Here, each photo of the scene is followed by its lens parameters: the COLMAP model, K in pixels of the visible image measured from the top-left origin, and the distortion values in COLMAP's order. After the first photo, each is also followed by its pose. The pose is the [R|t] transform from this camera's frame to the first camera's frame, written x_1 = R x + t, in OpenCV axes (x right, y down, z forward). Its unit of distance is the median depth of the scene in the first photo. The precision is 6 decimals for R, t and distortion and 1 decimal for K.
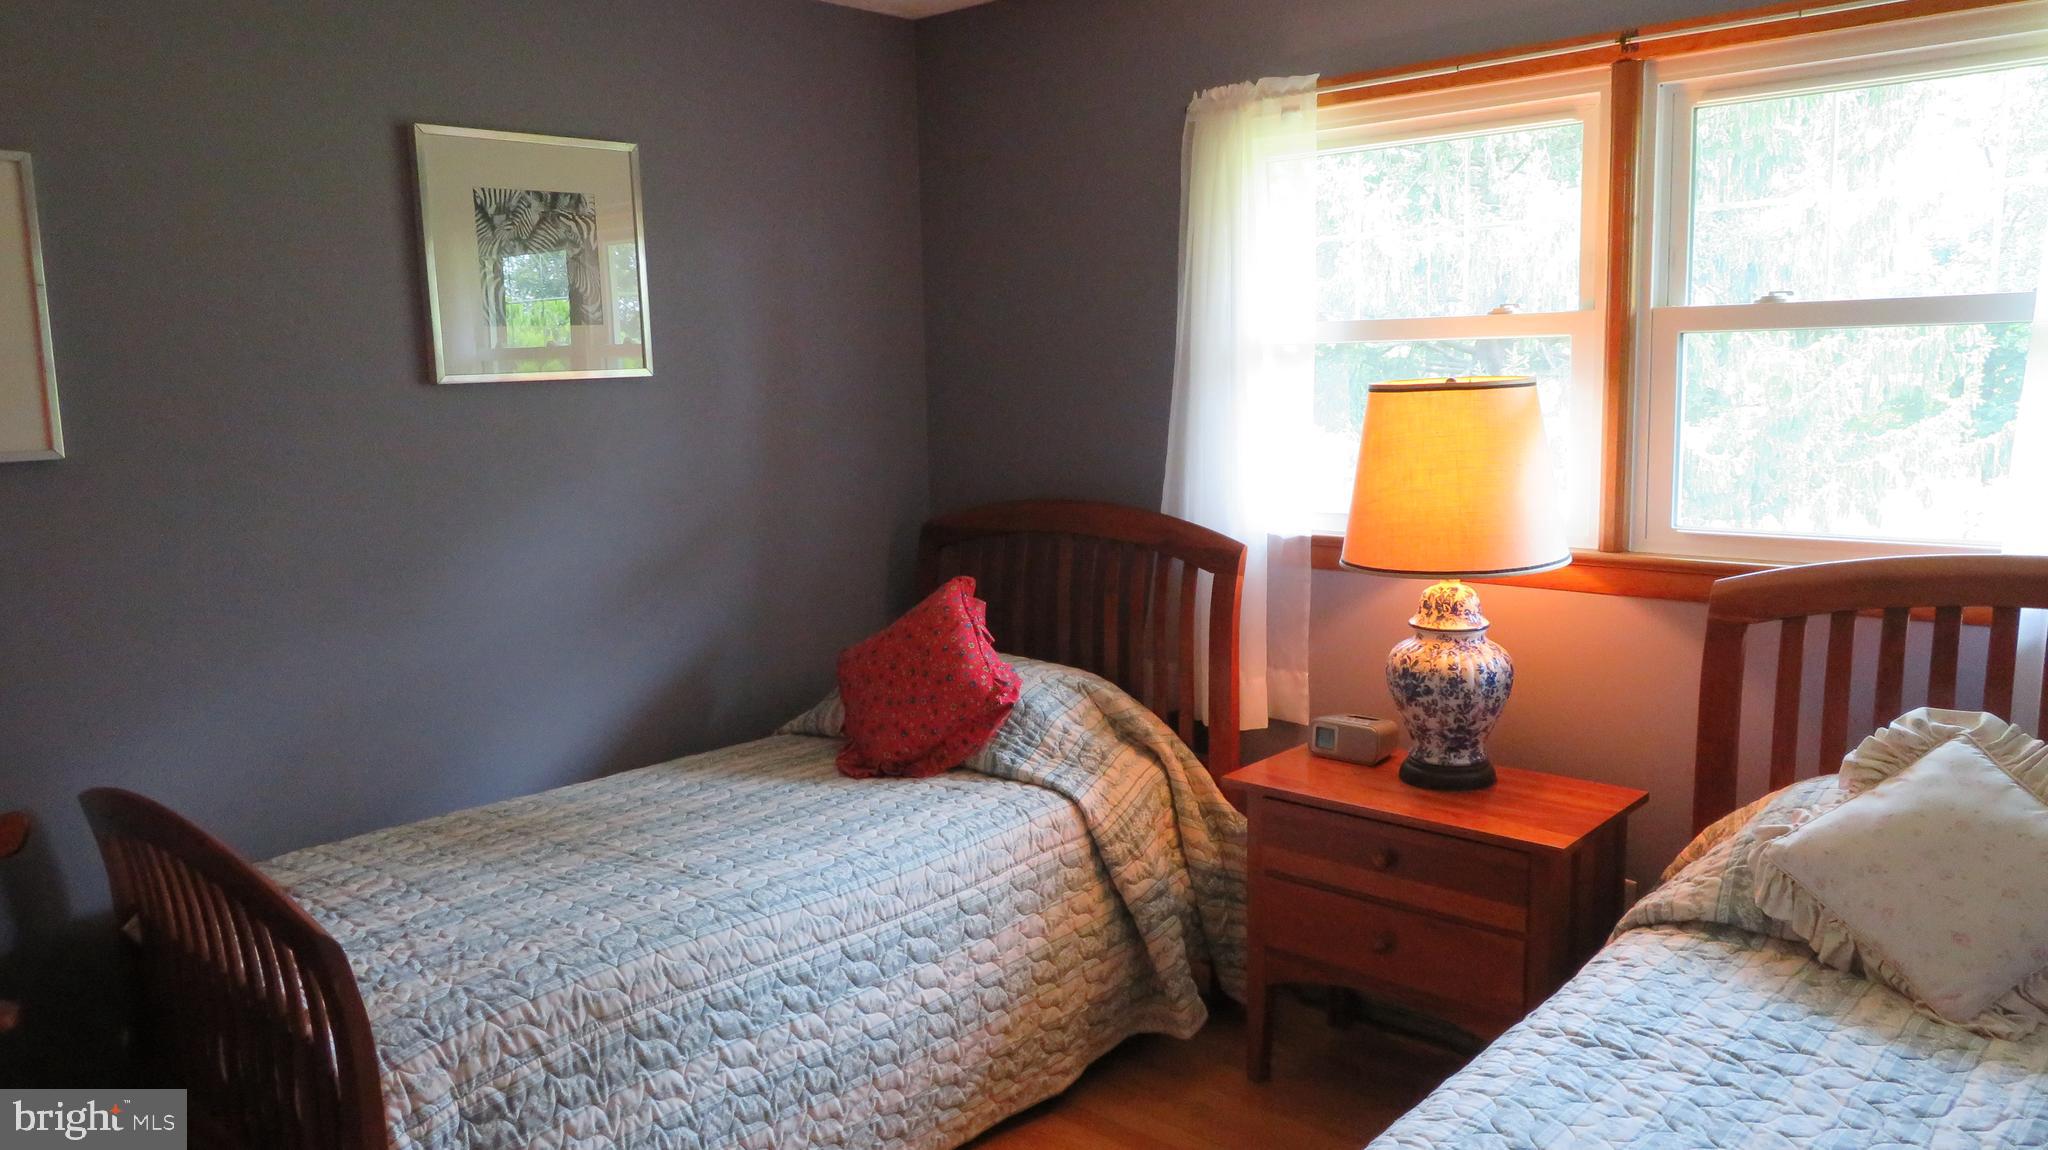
lens RADIAL K [[1459.4, 0, 1017.6], [0, 1459.4, 572.6], [0, 0, 1]] dist [-0.014832, 0.011189]
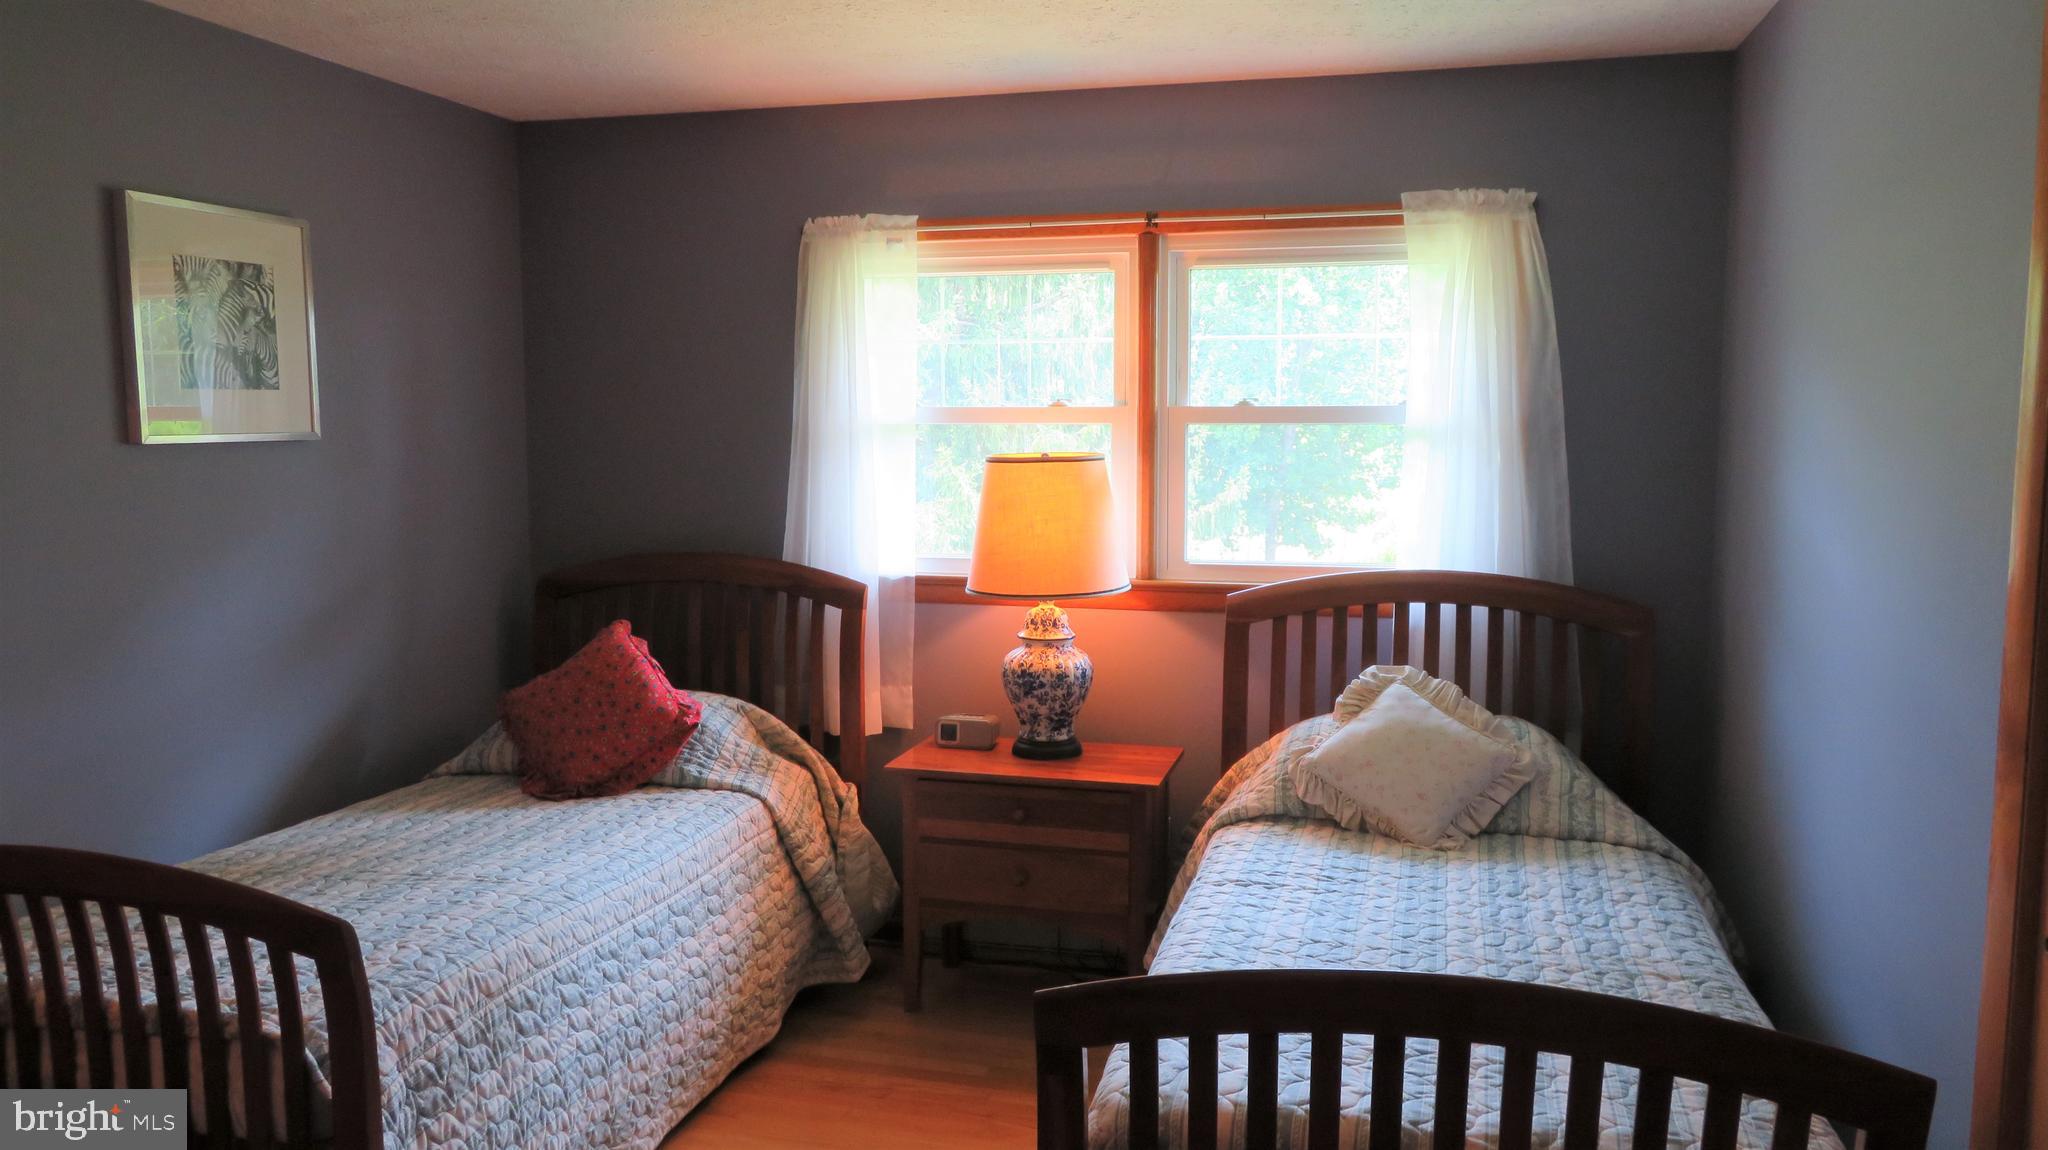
lens RADIAL K [[1459.4, 0, 1017.6], [0, 1459.4, 572.6], [0, 0, 1]] dist [-0.014832, 0.011189]
pose [[0.888925, -0.022013, 0.457524, -0.352013], [0.043582, 0.998378, -0.036642, 0.026001], [-0.455975, 0.052512, 0.888442, -0.189368]]
